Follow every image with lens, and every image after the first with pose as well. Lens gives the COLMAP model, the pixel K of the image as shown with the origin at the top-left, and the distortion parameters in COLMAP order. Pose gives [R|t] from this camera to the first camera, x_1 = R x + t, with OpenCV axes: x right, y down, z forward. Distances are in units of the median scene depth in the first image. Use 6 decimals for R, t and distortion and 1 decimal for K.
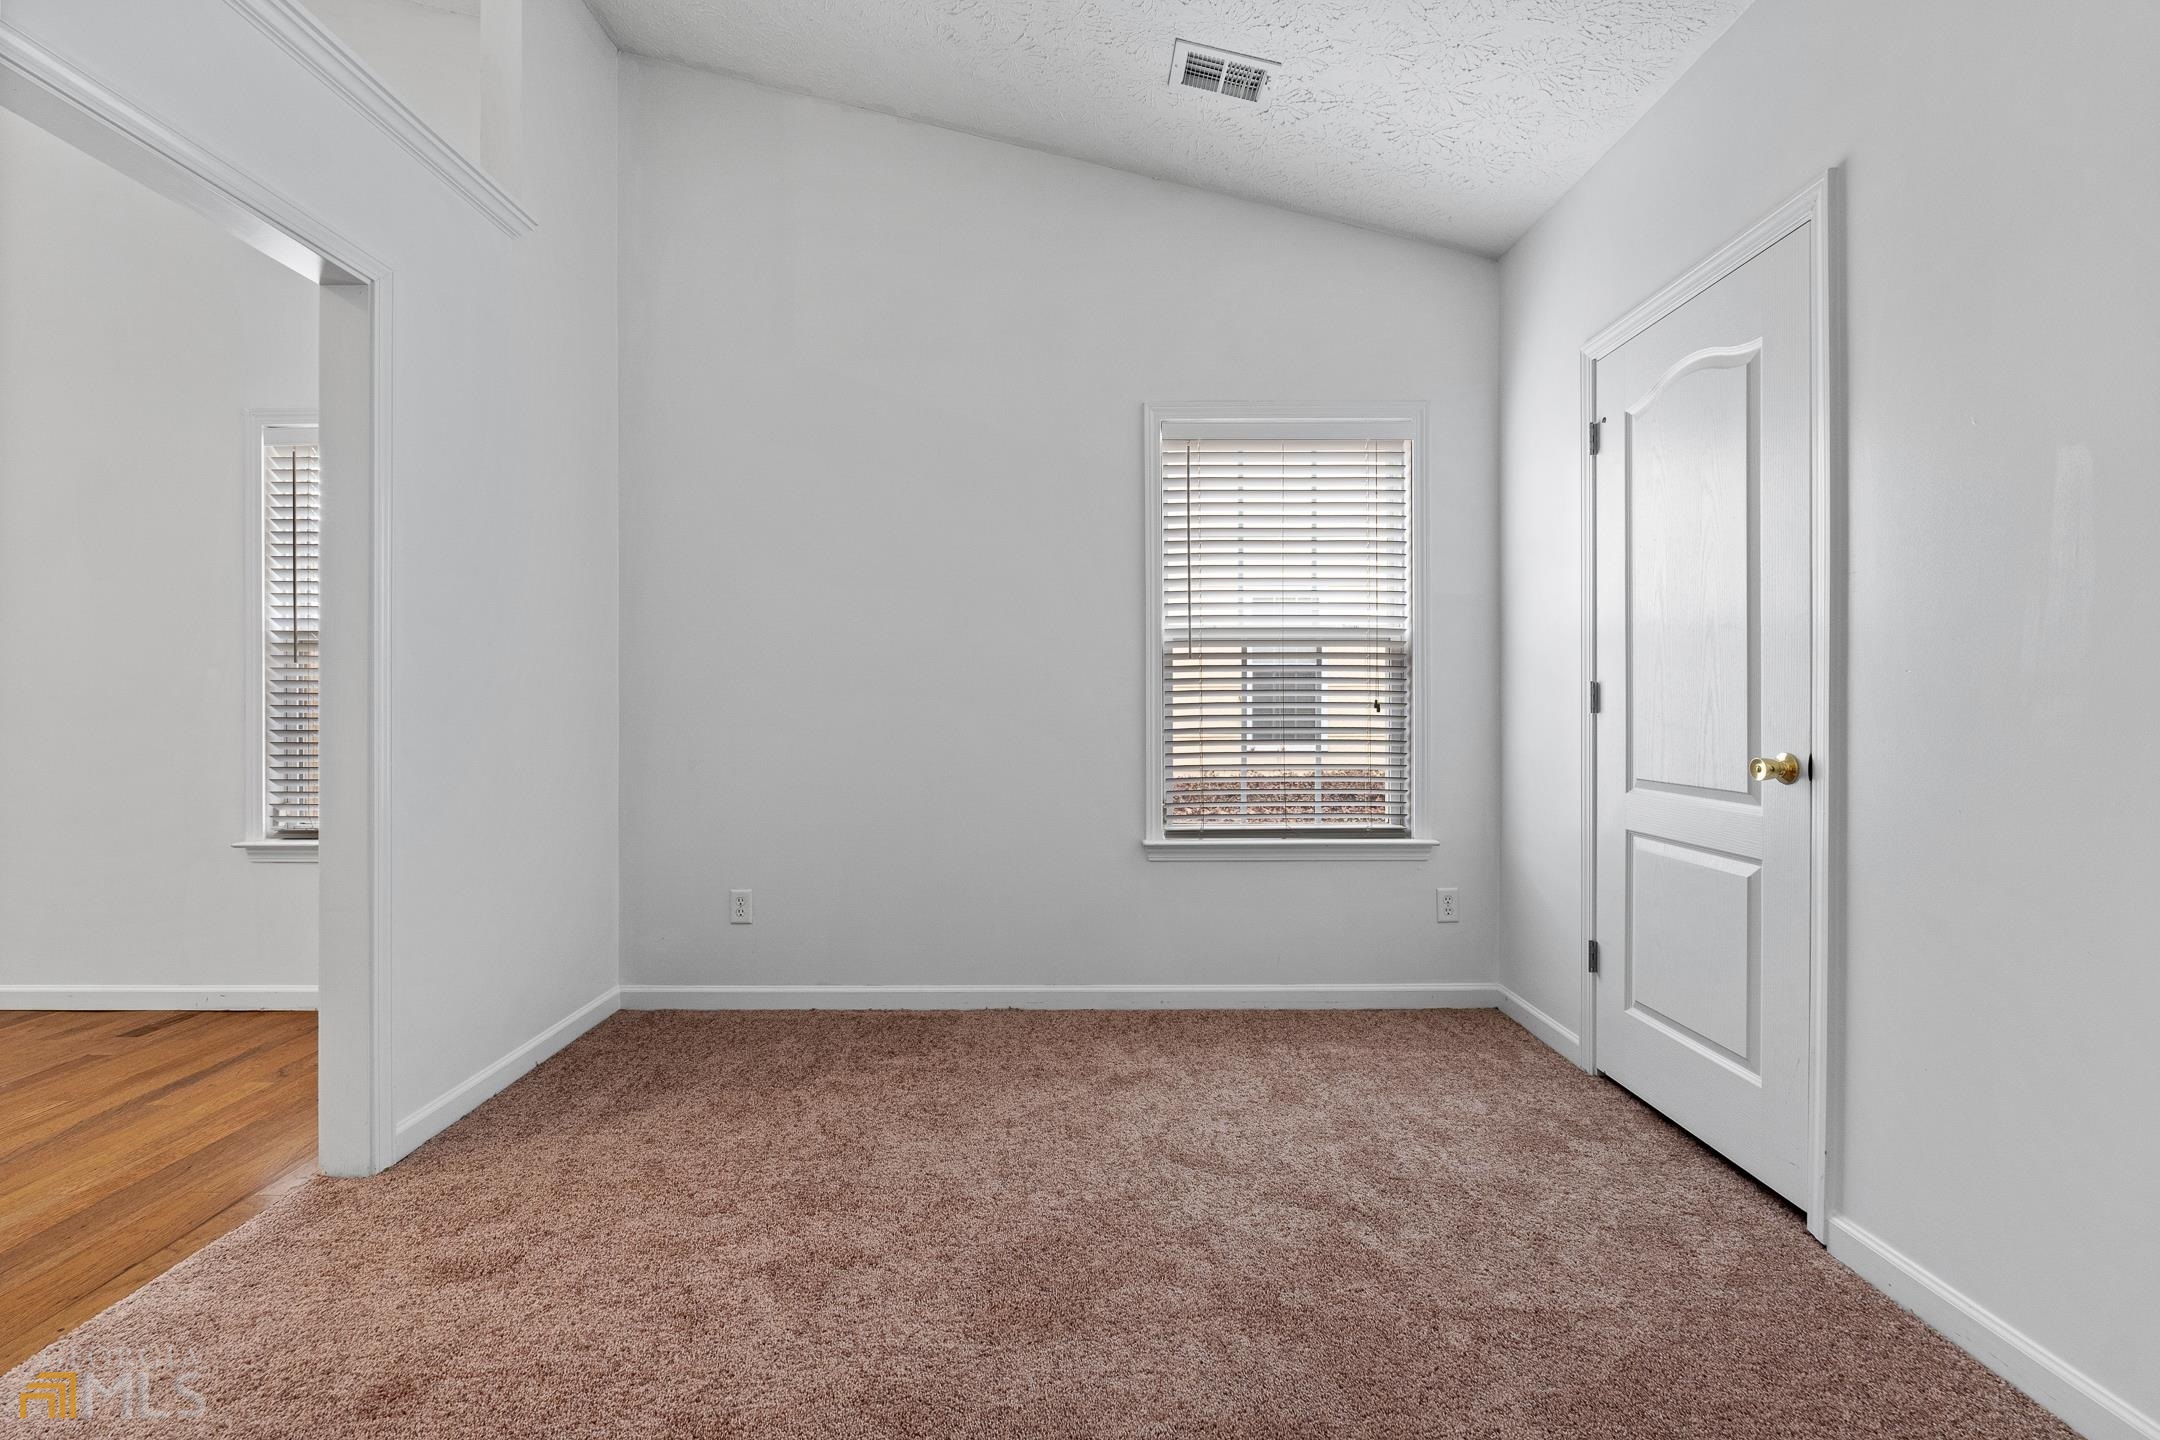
lens RADIAL K [[909.7, 0, 1074.7], [0, 909.7, 711.4], [0, 0, 1]] dist [-0.009989, 0.000533]
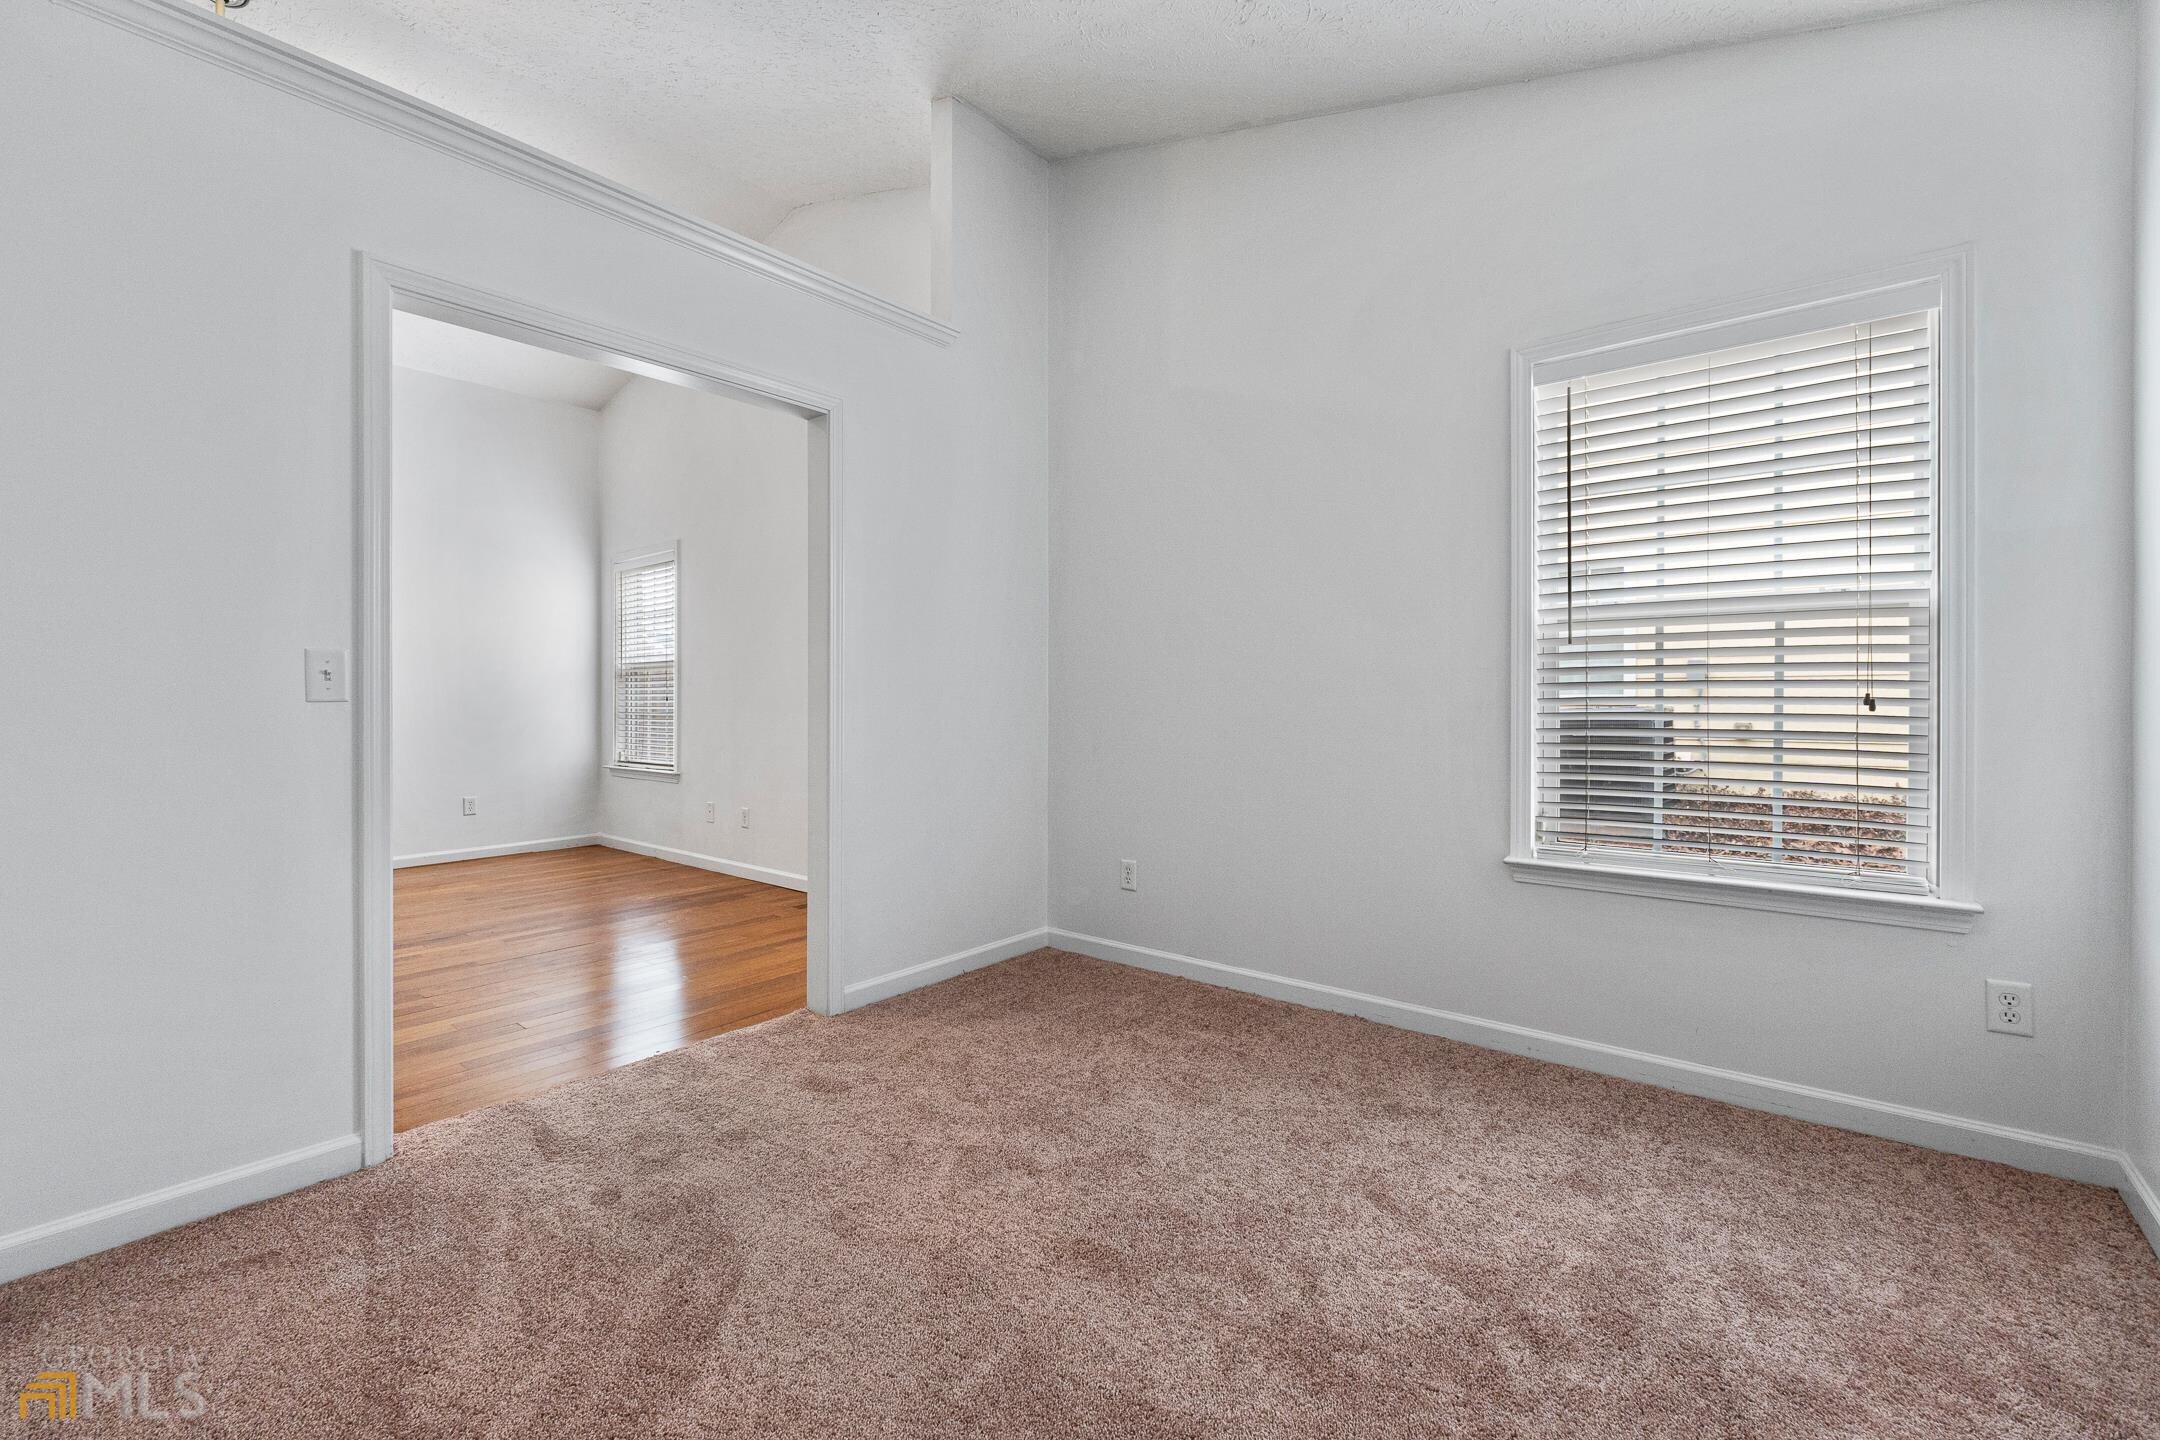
lens RADIAL K [[909.7, 0, 1050.9], [0, 909.7, 708.8], [0, 0, 1]] dist [-0.009989, 0.000533]
pose [[0.766117, 0.009356, -0.642633, 0.332517], [-0.006750, 0.999956, 0.006512, -0.001233], [0.642666, -0.000651, 0.766146, 0.069244]]
